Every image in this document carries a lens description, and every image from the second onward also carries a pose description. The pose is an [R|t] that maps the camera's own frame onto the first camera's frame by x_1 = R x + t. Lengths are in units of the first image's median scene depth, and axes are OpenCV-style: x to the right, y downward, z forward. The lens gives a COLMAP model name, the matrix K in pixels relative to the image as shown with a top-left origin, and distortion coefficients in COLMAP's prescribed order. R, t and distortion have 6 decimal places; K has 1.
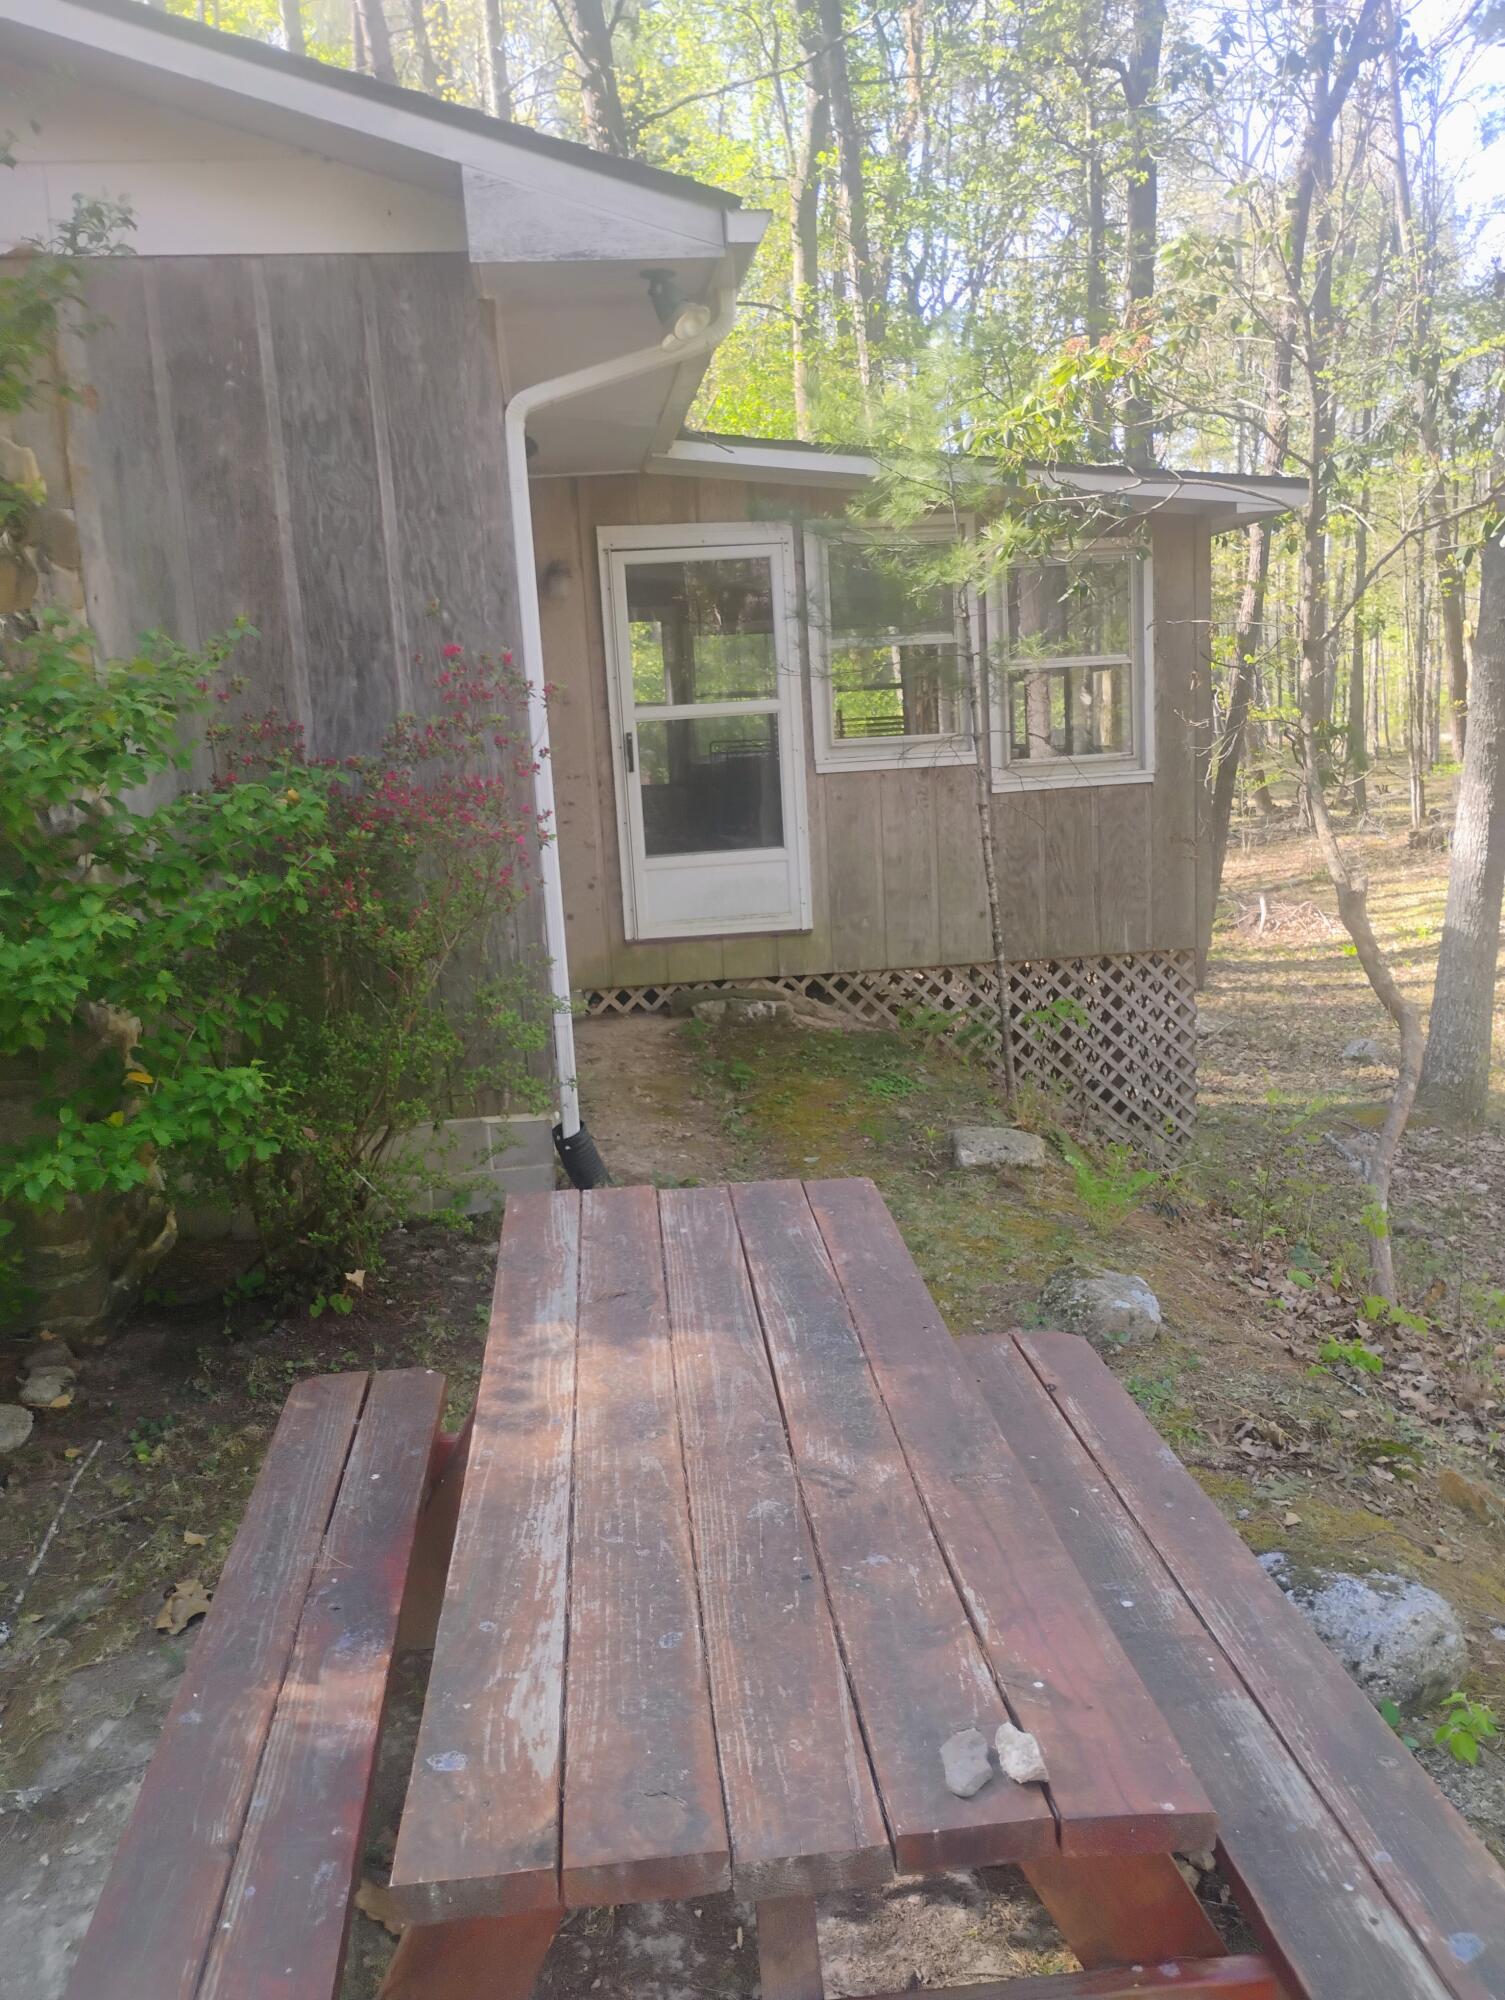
lens RADIAL K [[1663.2, 0, 752.5], [0, 1663.2, 1000.0], [0, 0, 1]] dist [0.087771, -0.122112]
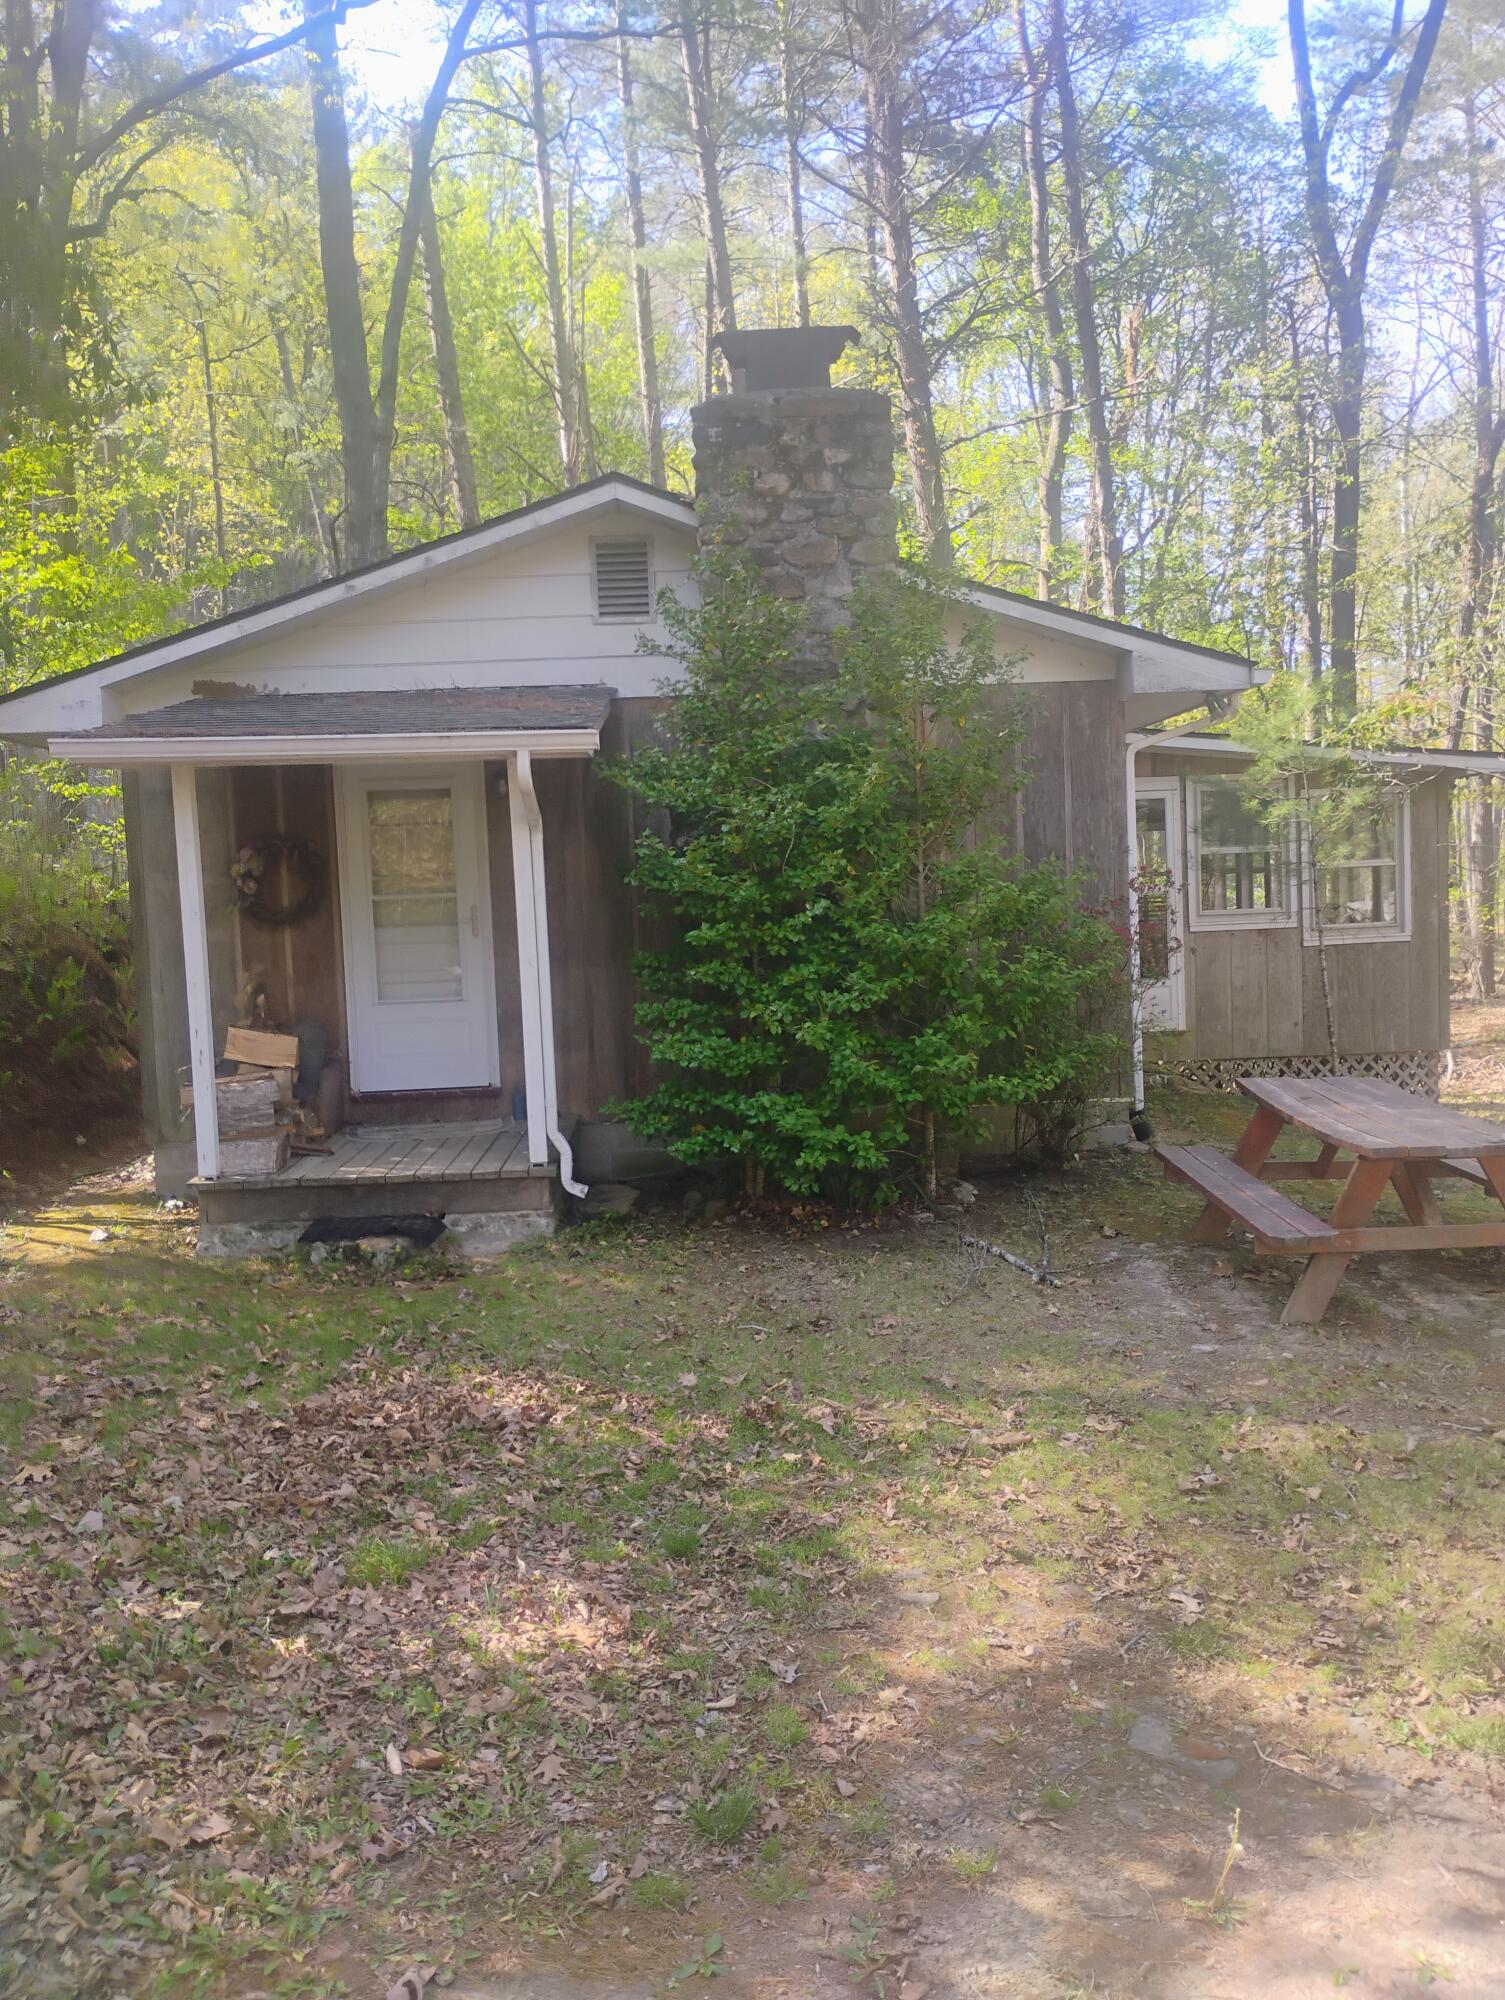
lens RADIAL K [[1663.2, 0, 752.5], [0, 1663.2, 1000.0], [0, 0, 1]] dist [0.087771, -0.122112]
pose [[0.996416, 0.017402, -0.082778, -0.235034], [-0.025721, 0.994603, -0.100519, 0.095673], [0.080582, 0.102287, 0.991486, -0.576075]]
